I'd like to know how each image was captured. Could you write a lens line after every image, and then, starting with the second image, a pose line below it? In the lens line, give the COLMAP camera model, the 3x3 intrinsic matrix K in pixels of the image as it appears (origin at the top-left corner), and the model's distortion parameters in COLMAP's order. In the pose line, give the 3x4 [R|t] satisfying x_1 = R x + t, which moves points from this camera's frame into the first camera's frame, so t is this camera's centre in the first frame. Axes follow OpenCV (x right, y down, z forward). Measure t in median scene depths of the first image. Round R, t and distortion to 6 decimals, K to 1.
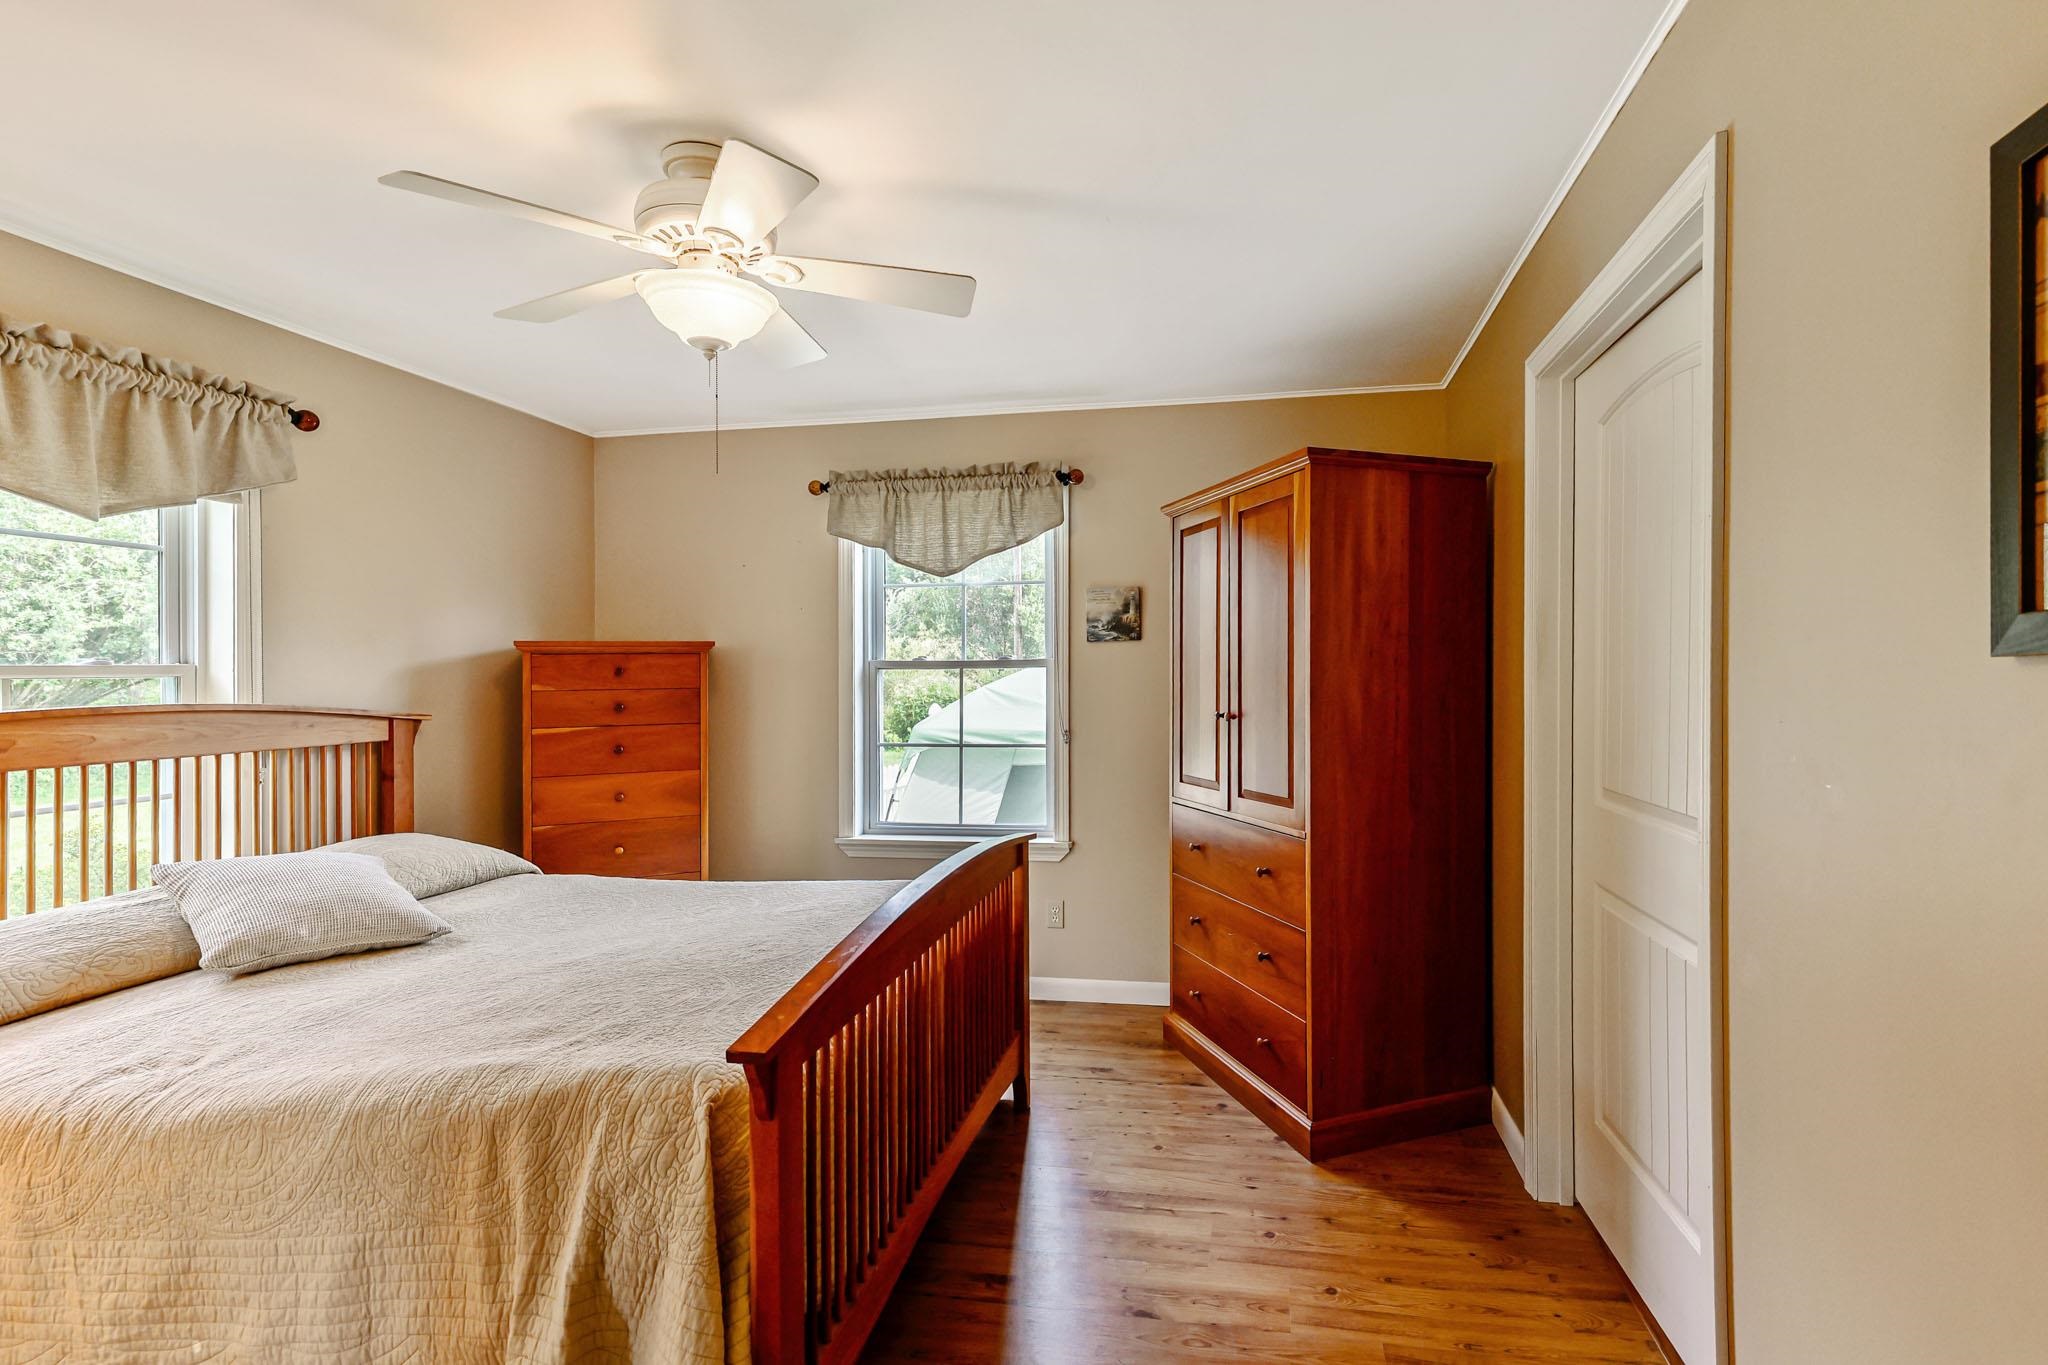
lens RADIAL K [[921.3, 0, 1123.4], [0, 921.3, 654.4], [0, 0, 1]] dist [-0.006435, 0.003265]
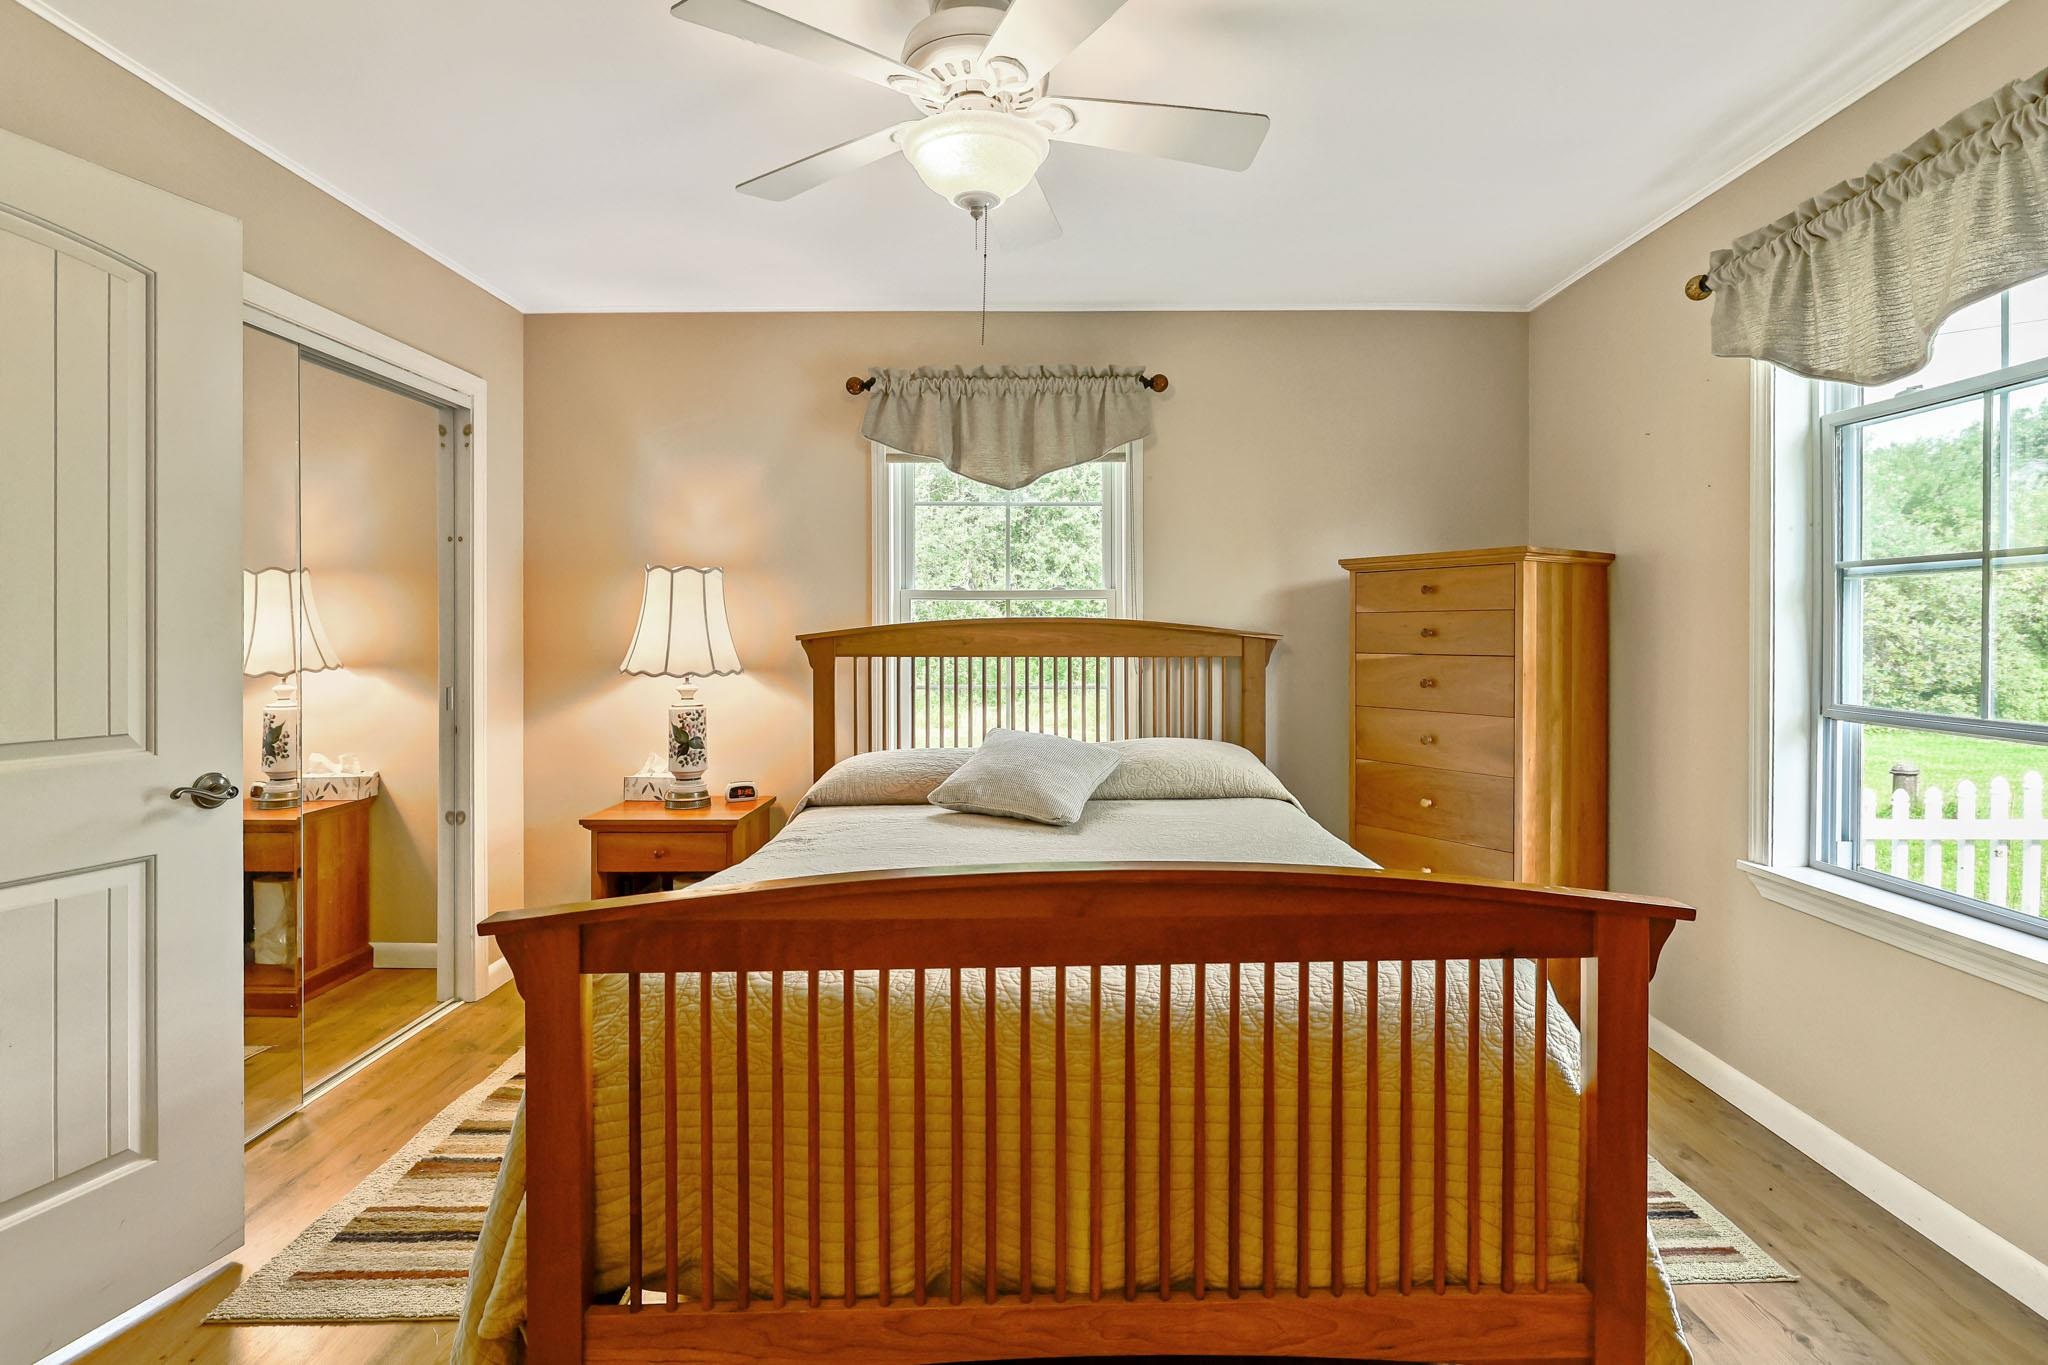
lens RADIAL K [[965.9, 0, 1023.4], [0, 965.9, 621.2], [0, 0, 1]] dist [-0.013255, 0.000789]
pose [[0.159234, 0.008391, -0.987205, 0.355134], [0.020511, 0.999720, 0.011805, 0.040376], [0.987028, -0.022129, 0.159017, 0.676259]]
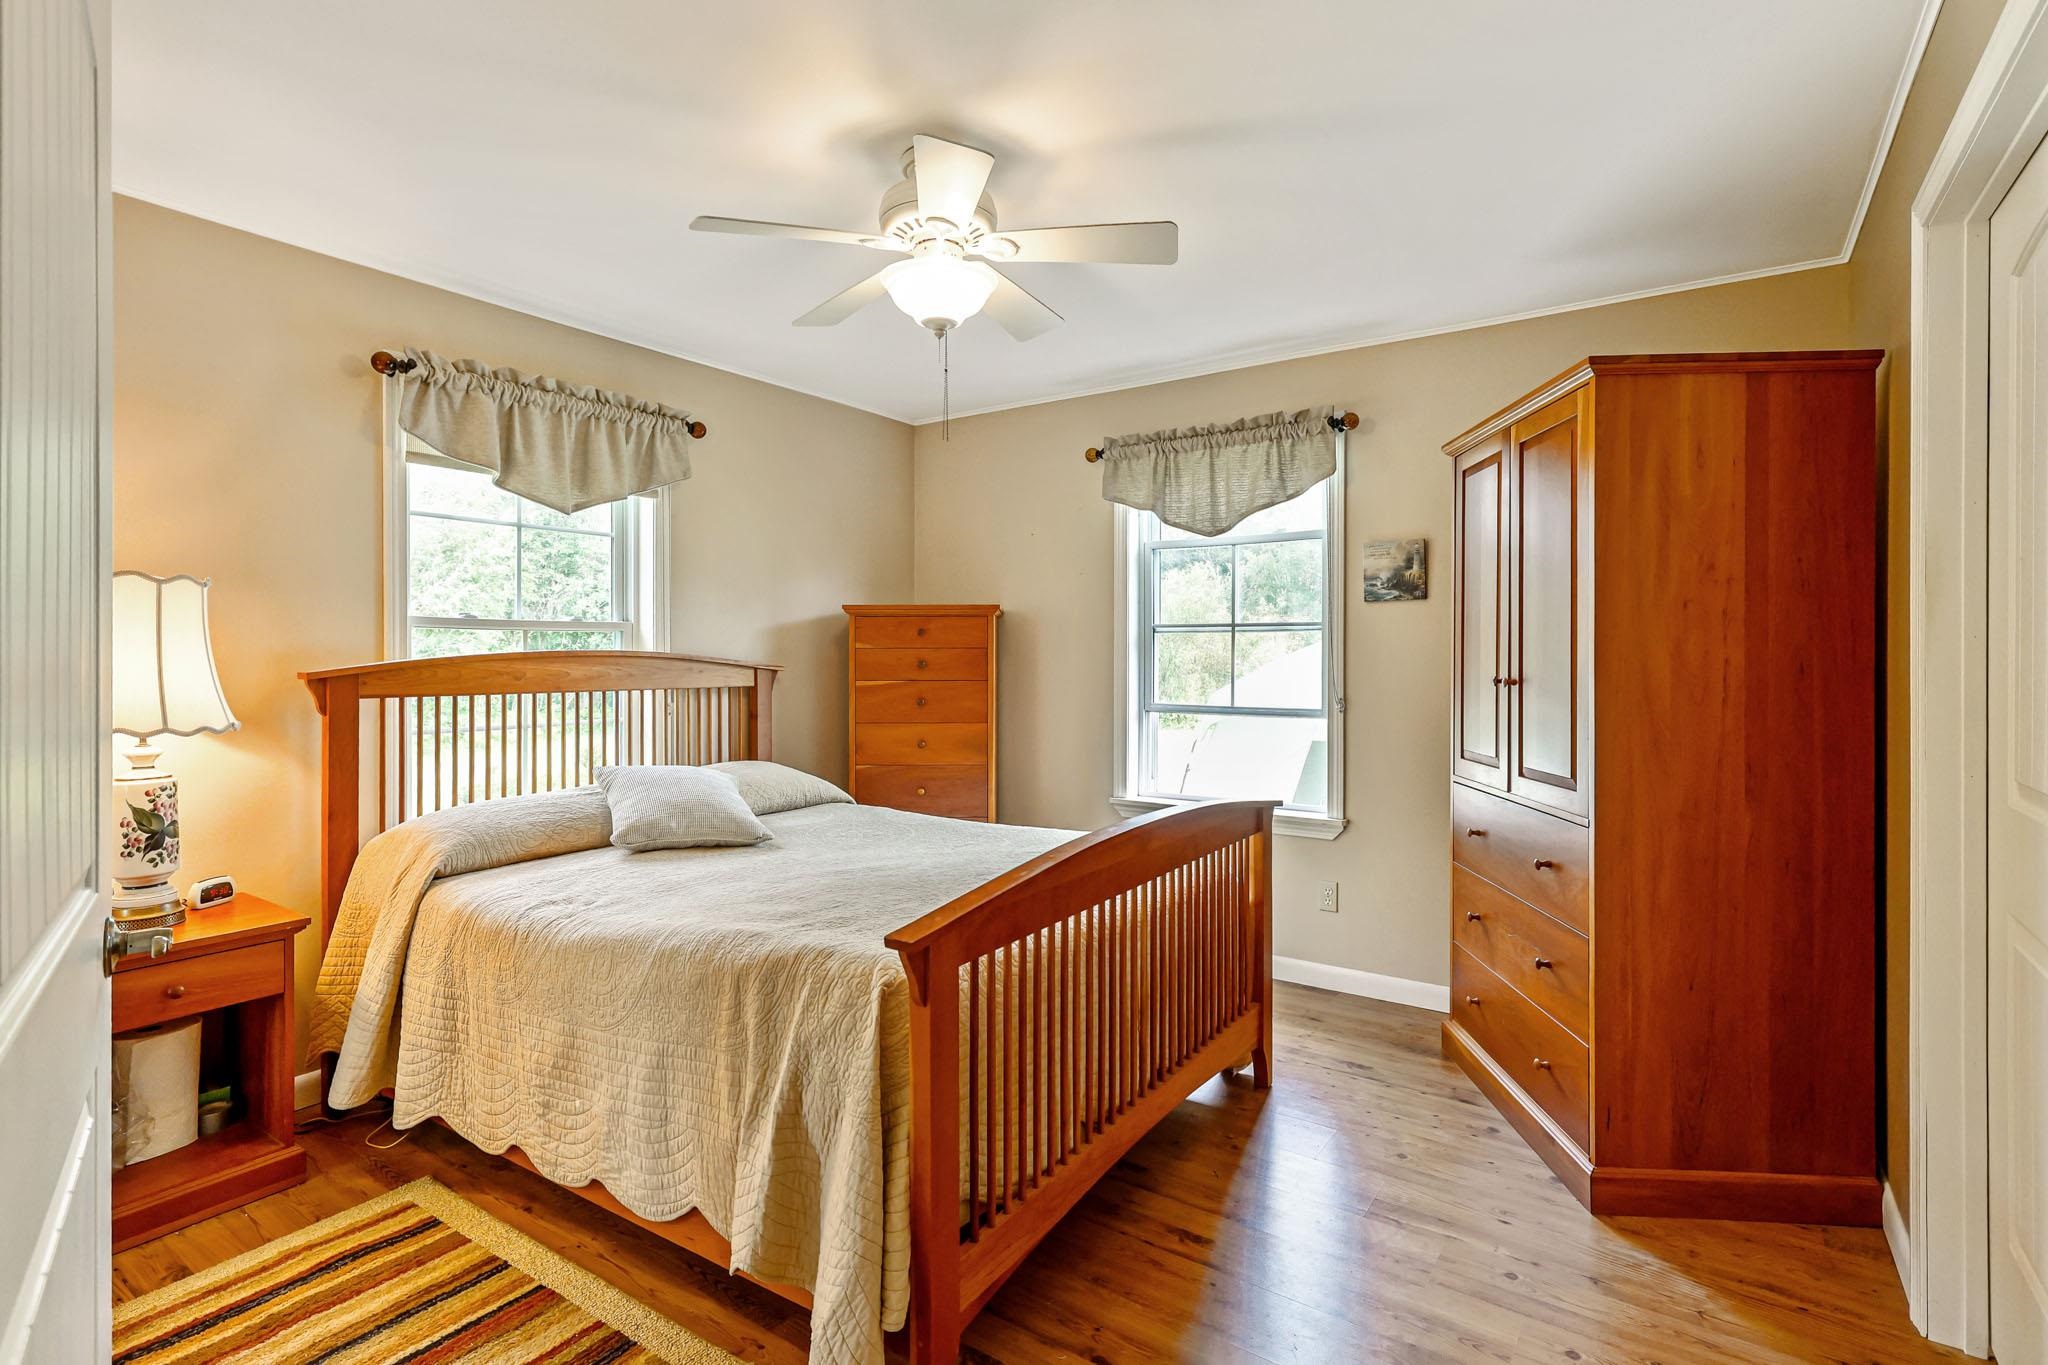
lens RADIAL K [[965.9, 0, 1043.2], [0, 965.9, 641.2], [0, 0, 1]] dist [-0.013255, 0.000789]
pose [[0.902721, 0.006827, -0.430173, 0.123724], [-0.002563, 0.999942, 0.010490, 0.023394], [0.430220, -0.008367, 0.902685, 0.003944]]
